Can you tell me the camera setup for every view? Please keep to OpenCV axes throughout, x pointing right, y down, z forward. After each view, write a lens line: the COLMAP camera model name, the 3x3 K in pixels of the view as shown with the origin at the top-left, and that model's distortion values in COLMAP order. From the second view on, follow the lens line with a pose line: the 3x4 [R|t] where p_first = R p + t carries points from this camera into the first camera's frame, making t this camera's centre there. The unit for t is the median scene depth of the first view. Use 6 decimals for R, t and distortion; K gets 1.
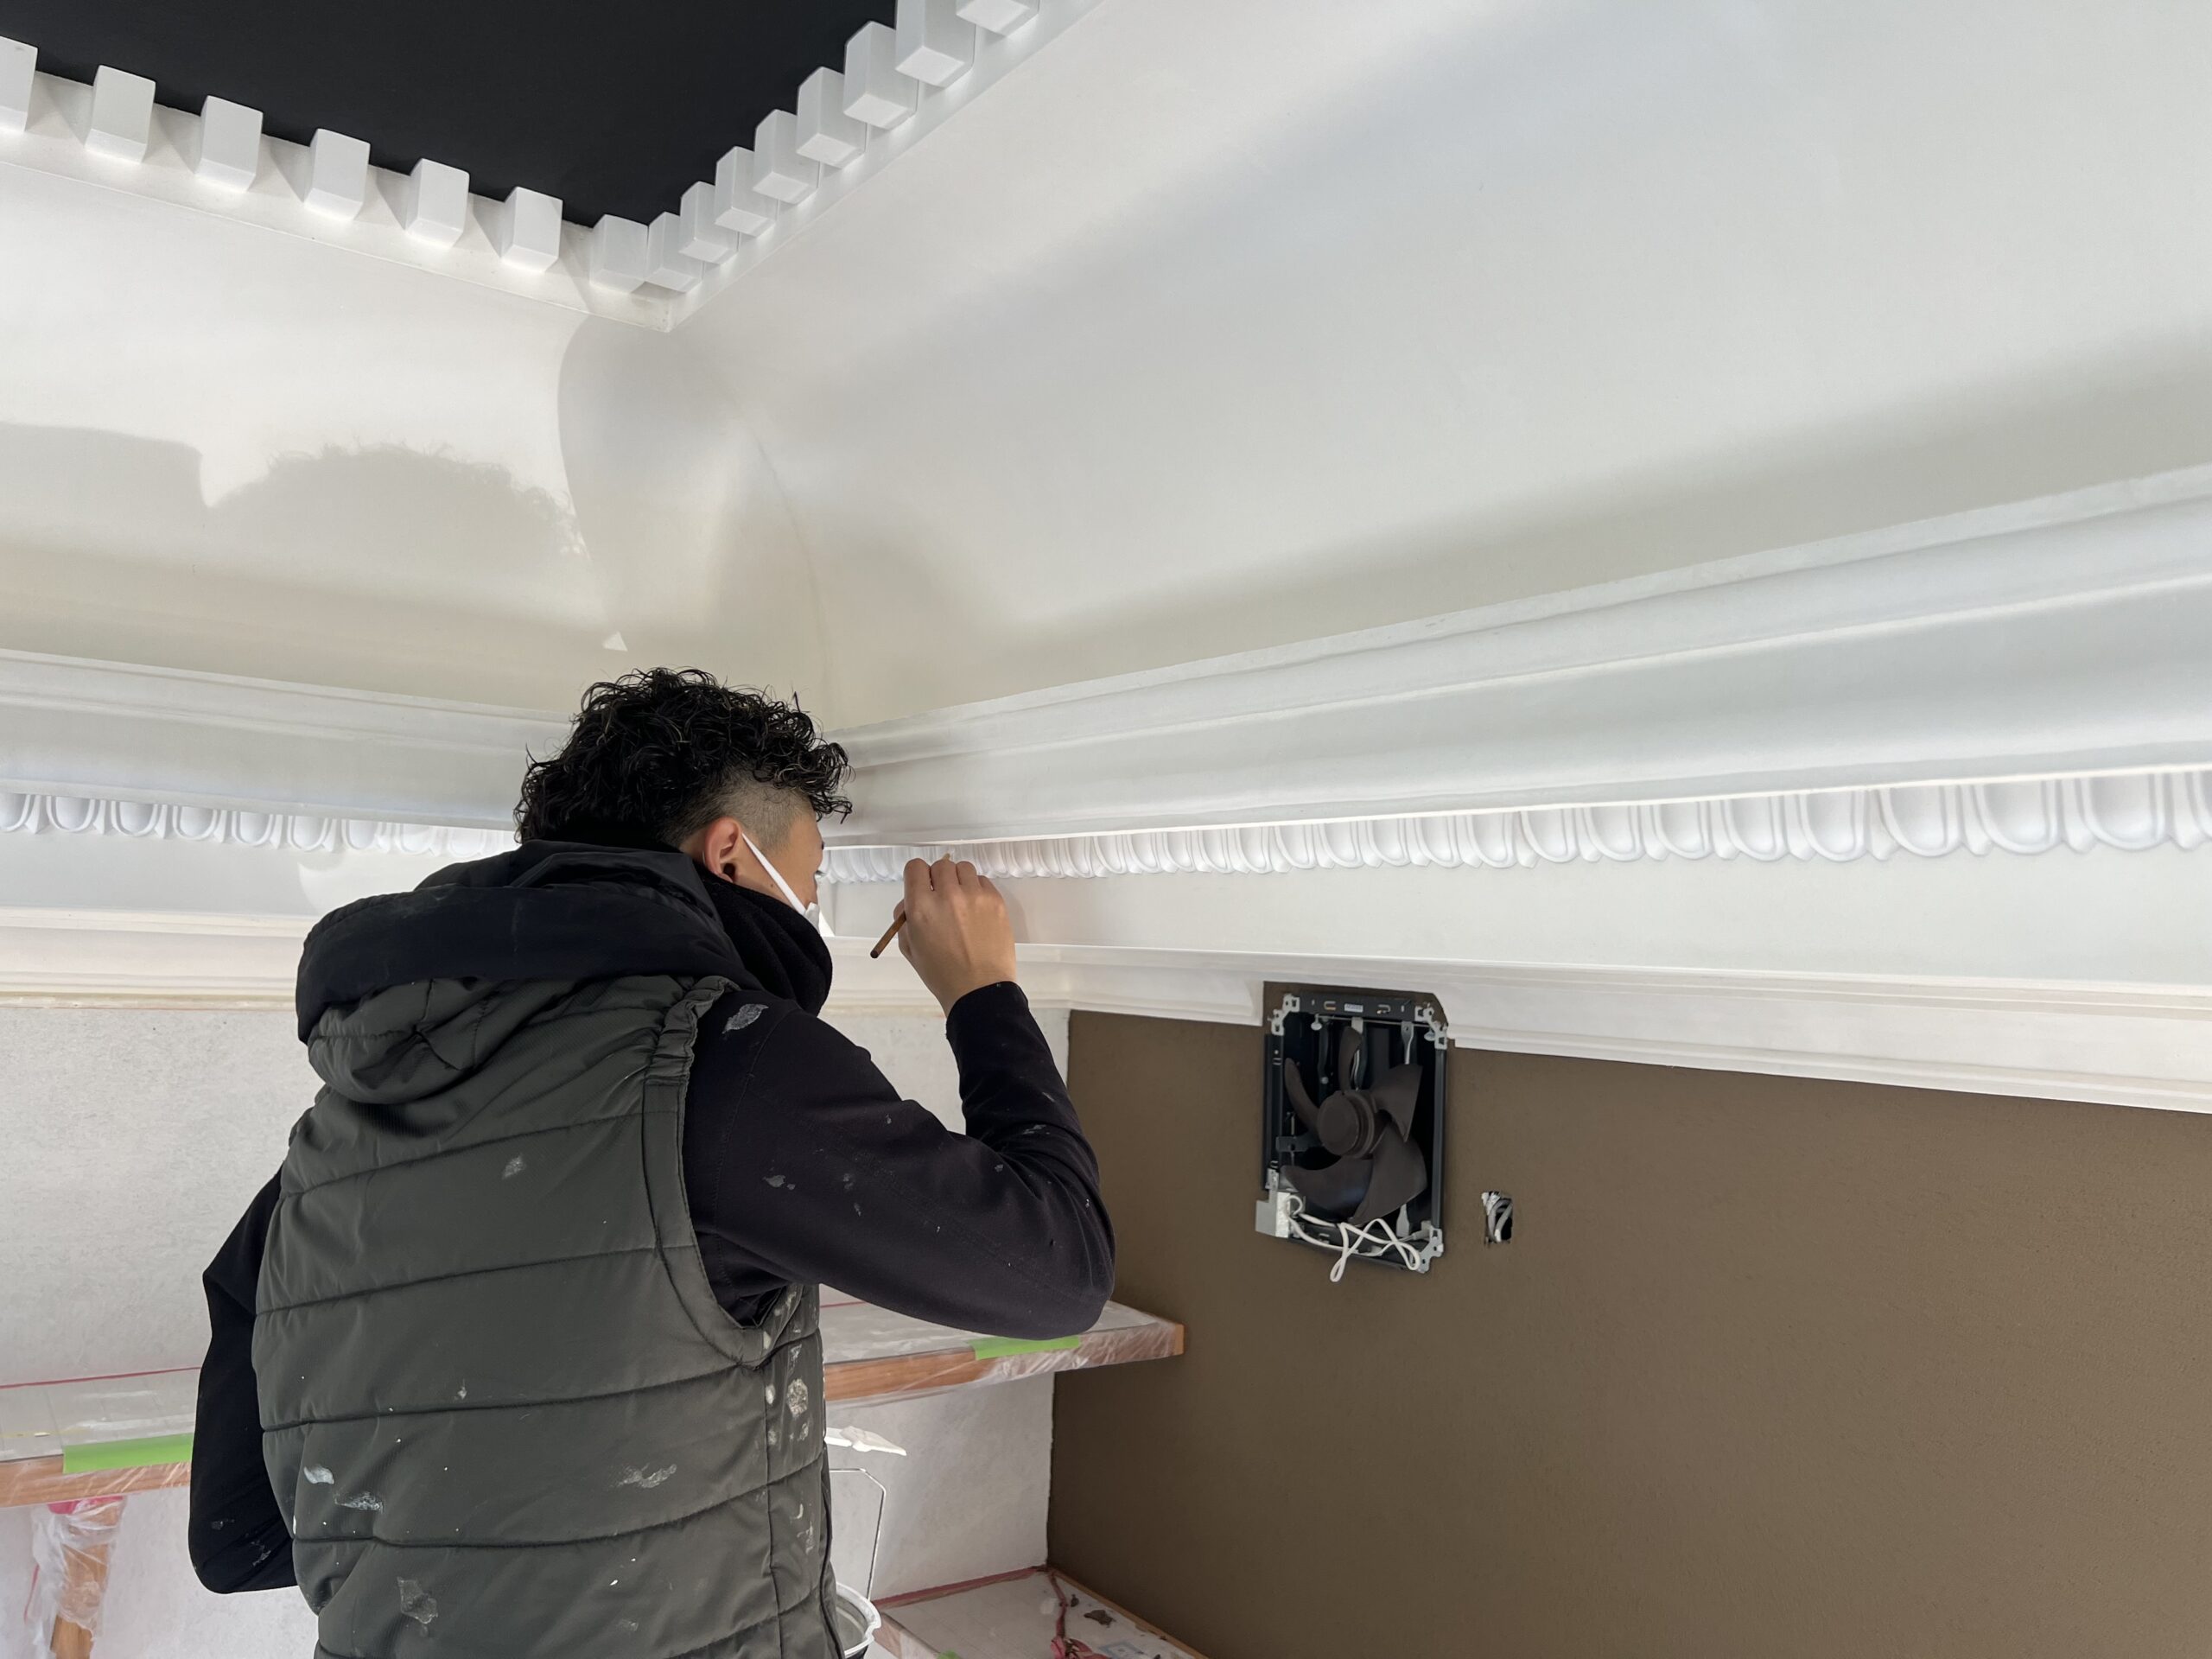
lens RADIAL K [[1702.8, 0, 1106.0], [0, 1702.8, 829.5], [0, 0, 1]] dist [0.117581, -0.110644]
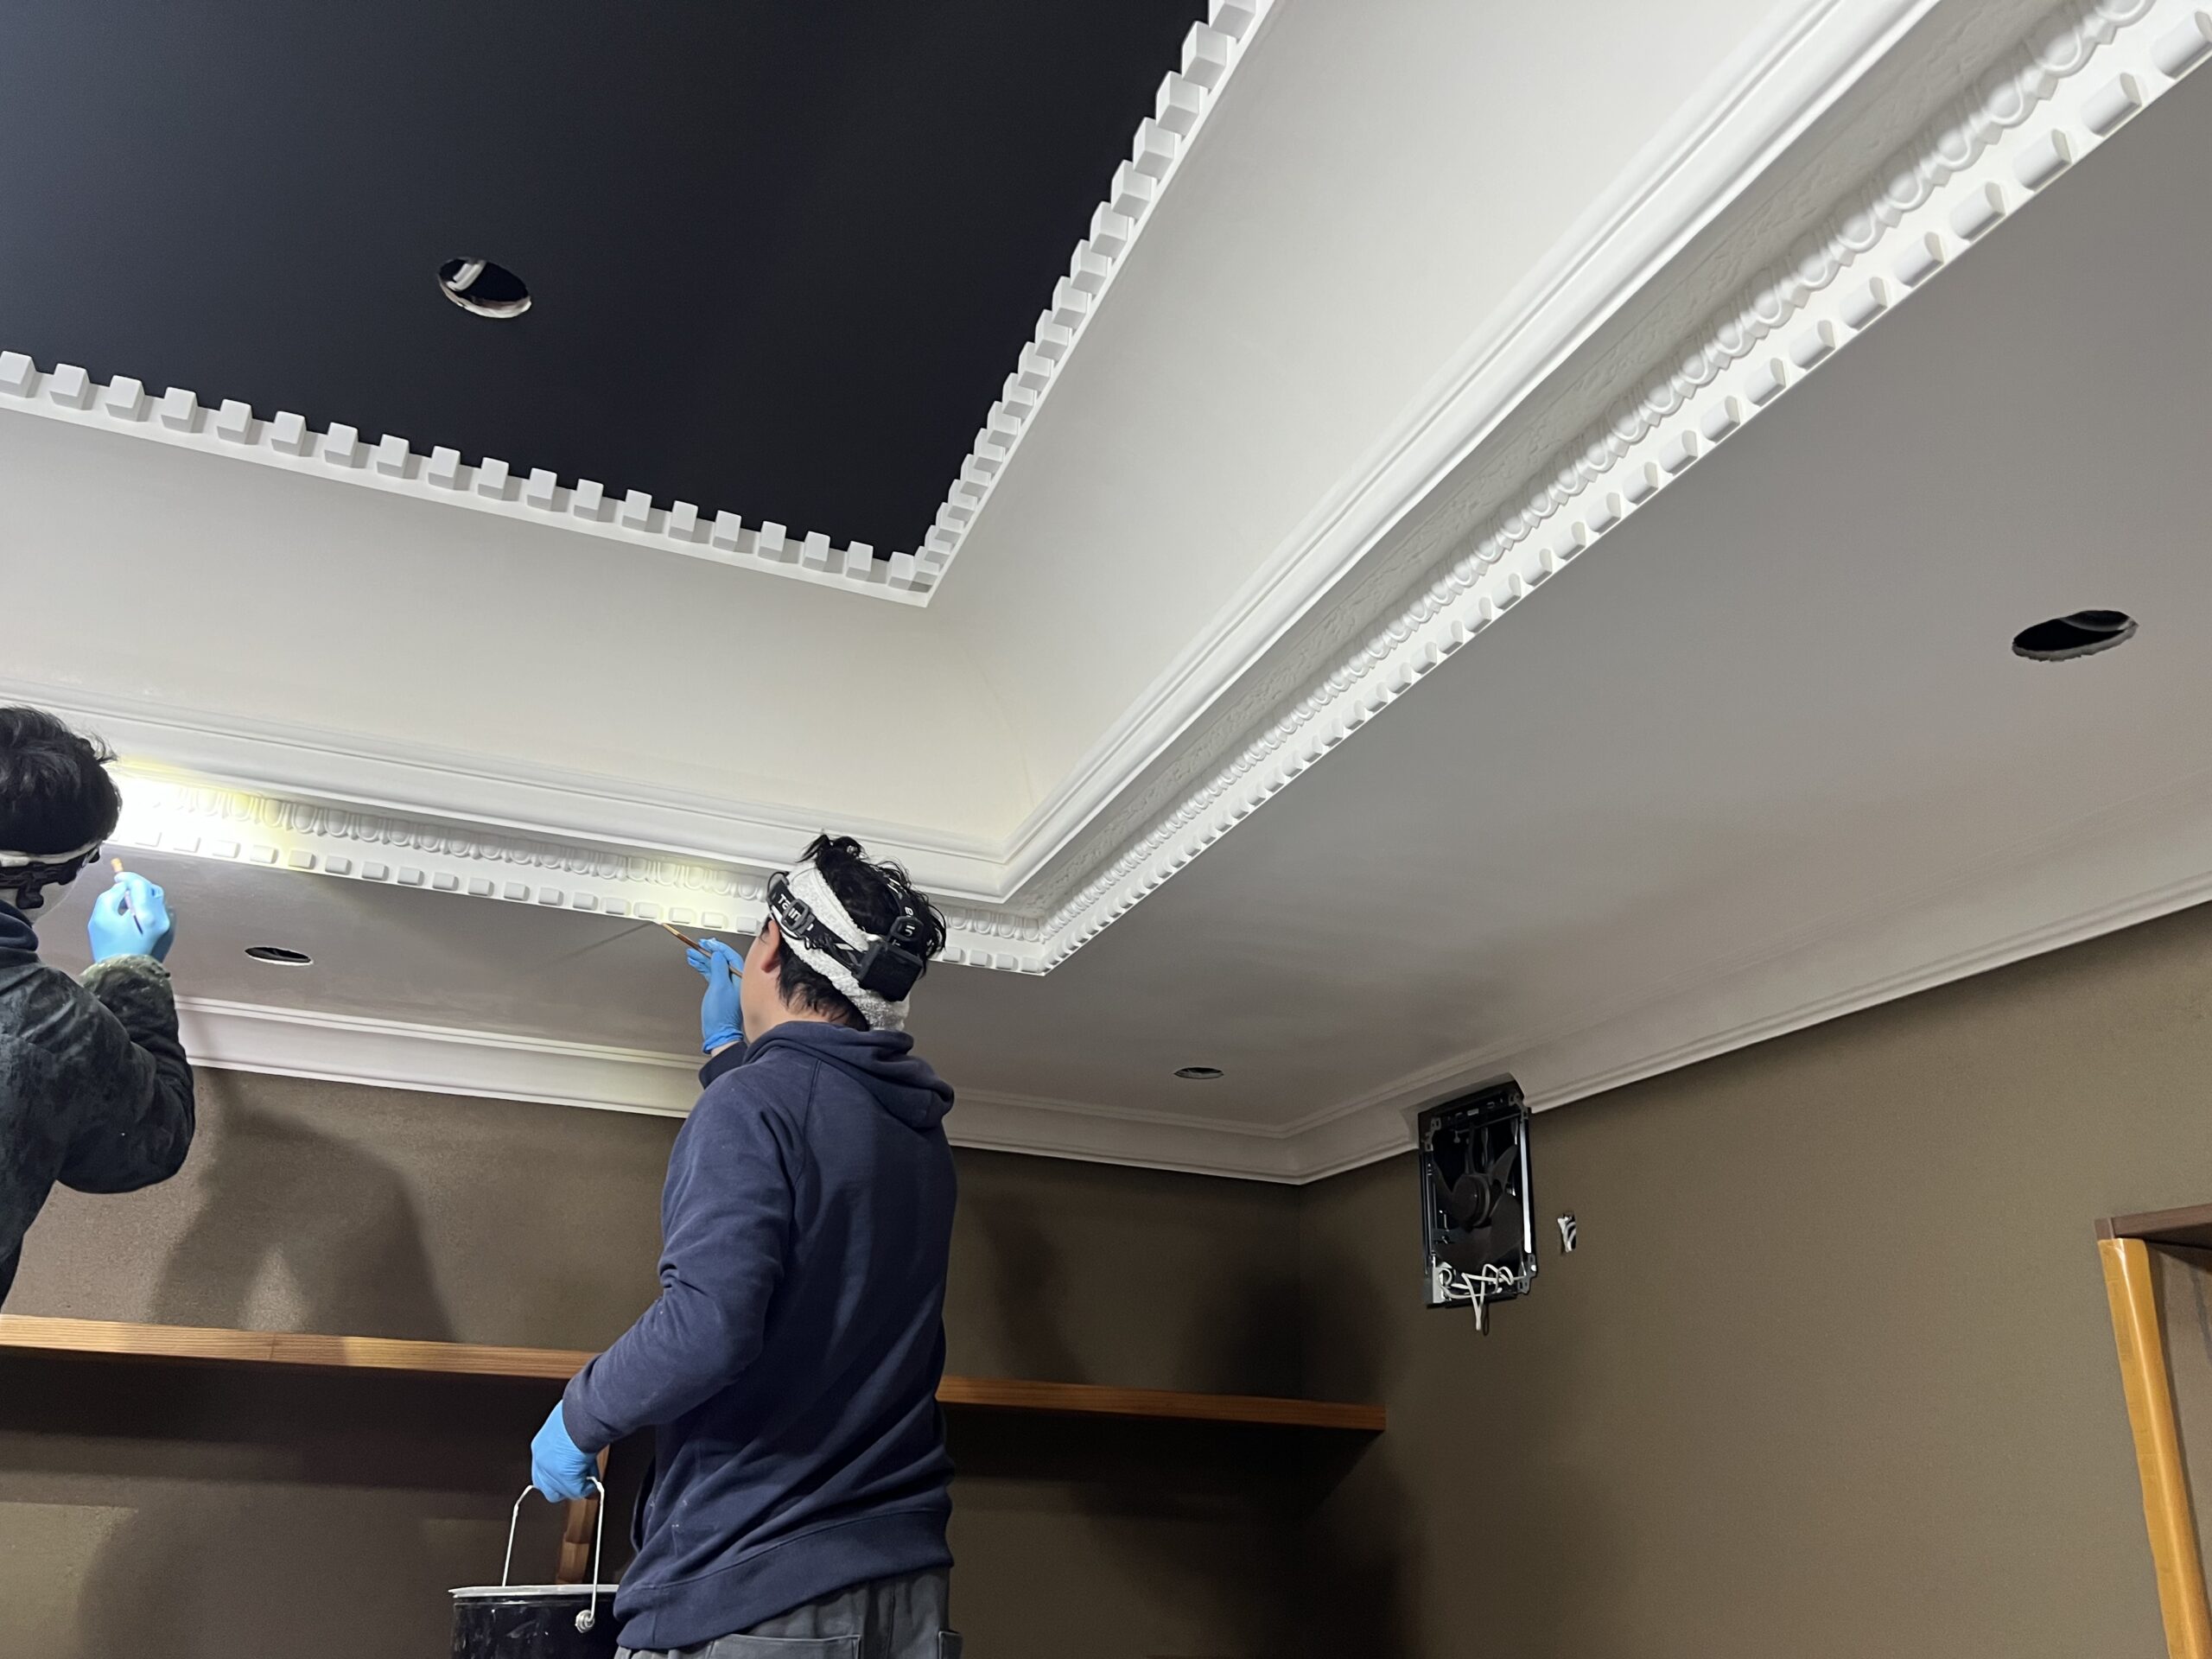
lens RADIAL K [[1702.8, 0, 1106.0], [0, 1702.8, 829.5], [0, 0, 1]] dist [0.117581, -0.110644]
pose [[0.966794, -0.096485, -0.236644, 0.207322], [0.020013, 0.951731, -0.306279, 0.299977], [0.254773, 0.291373, 0.922059, -0.367650]]
